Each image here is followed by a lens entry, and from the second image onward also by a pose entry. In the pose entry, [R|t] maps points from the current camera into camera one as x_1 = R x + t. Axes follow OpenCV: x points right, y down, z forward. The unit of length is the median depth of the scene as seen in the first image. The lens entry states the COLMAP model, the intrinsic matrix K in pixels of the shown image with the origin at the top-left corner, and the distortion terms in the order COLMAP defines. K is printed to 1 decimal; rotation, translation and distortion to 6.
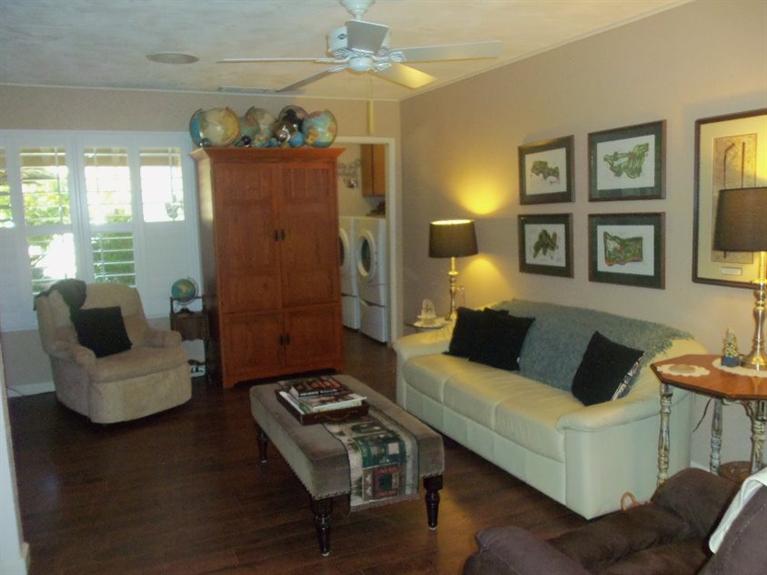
lens RADIAL K [[649.8, 0, 383.0], [0, 649.8, 274.6], [0, 0, 1]] dist [-0.023117, -0.007580]
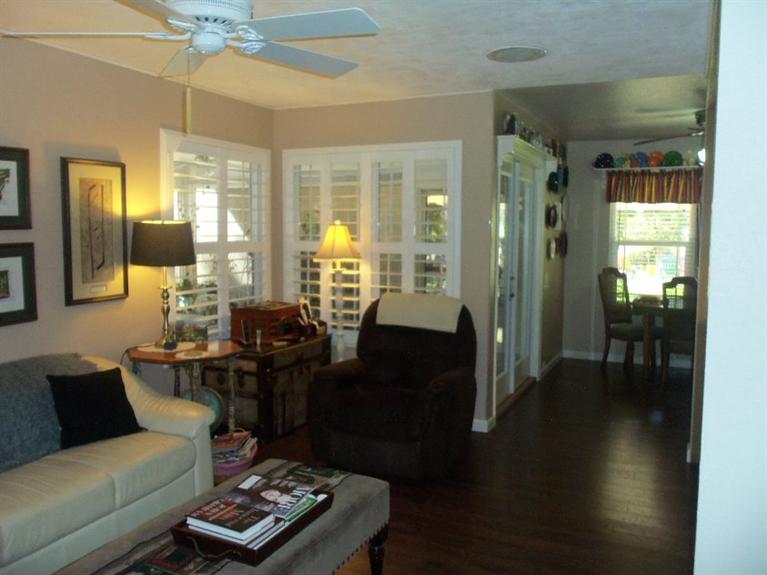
lens RADIAL K [[641.7, 0, 381.8], [0, 641.7, 288.7], [0, 0, 1]] dist [-0.034543, -0.001942]
pose [[-0.646943, -0.060016, 0.760173, -0.711673], [0.085712, 0.984857, 0.150699, -0.139871], [-0.757706, 0.162650, -0.632002, 1.337335]]
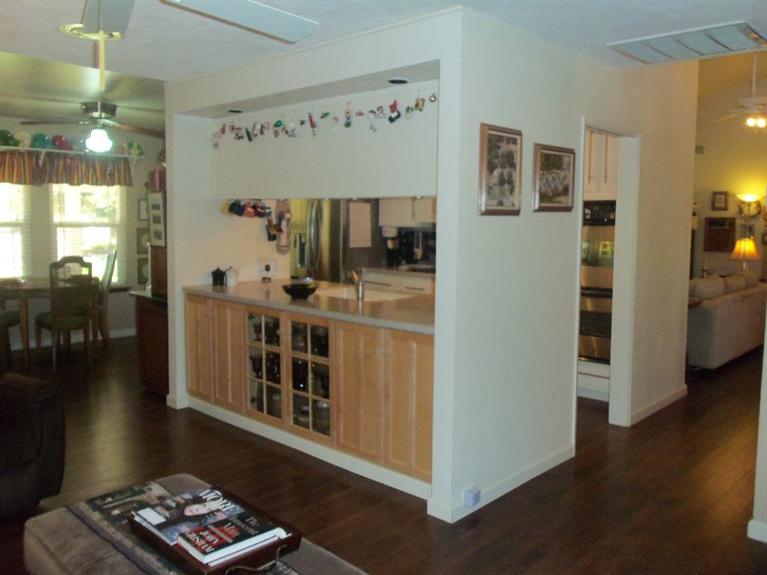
lens RADIAL K [[649.8, 0, 383.0], [0, 649.8, 274.6], [0, 0, 1]] dist [-0.023117, -0.007580]
pose [[-0.924992, 0.040249, -0.377850, -0.022881], [-0.037432, 0.979886, 0.196014, -0.185286], [0.378139, 0.195455, -0.904880, 1.640834]]
